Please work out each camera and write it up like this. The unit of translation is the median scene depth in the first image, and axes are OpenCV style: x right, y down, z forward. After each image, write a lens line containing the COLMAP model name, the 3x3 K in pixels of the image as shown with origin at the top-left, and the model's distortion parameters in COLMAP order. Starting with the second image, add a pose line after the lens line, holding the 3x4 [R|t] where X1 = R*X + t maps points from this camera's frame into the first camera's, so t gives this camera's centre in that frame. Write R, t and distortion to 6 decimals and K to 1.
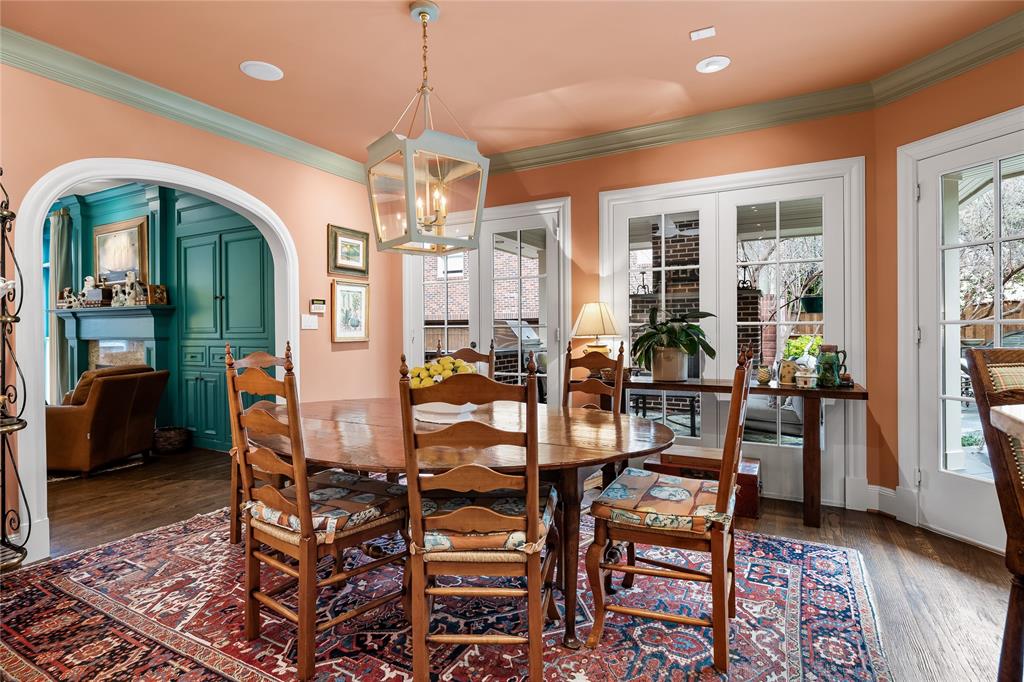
lens RADIAL K [[529.4, 0, 511.9], [0, 529.4, 334.0], [0, 0, 1]] dist [-0.005292, -0.000362]
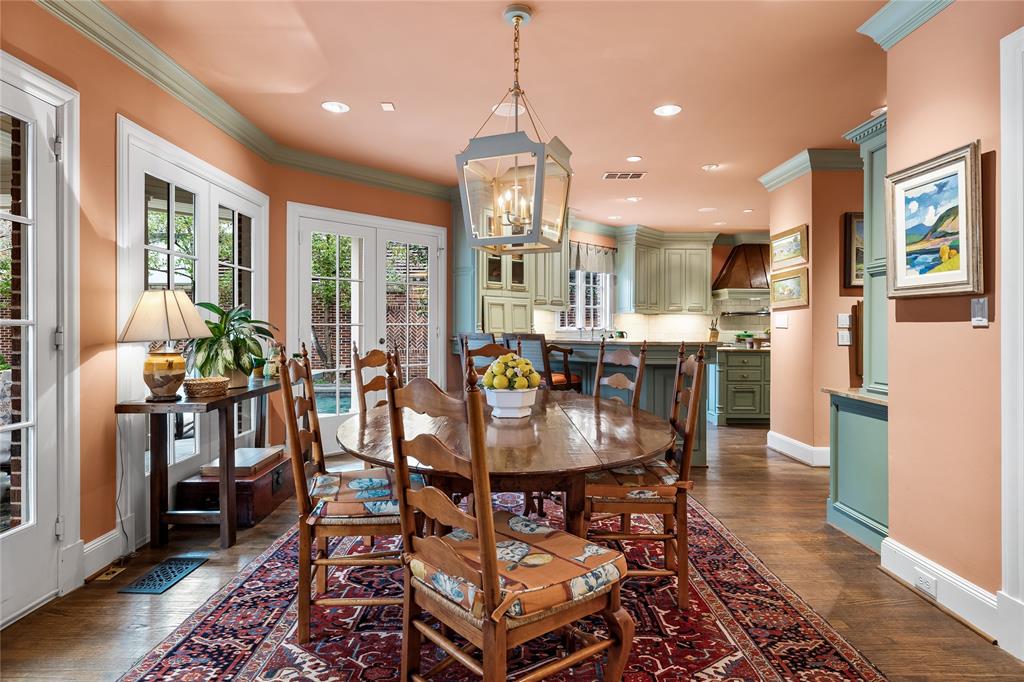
lens RADIAL K [[529.4, 0, 514.5], [0, 529.4, 333.0], [0, 0, 1]] dist [-0.005292, -0.000362]
pose [[-0.494564, -0.004438, 0.869130, -1.231714], [0.009084, 0.999906, 0.010274, -0.011737], [-0.869094, 0.012976, -0.494477, 1.782935]]
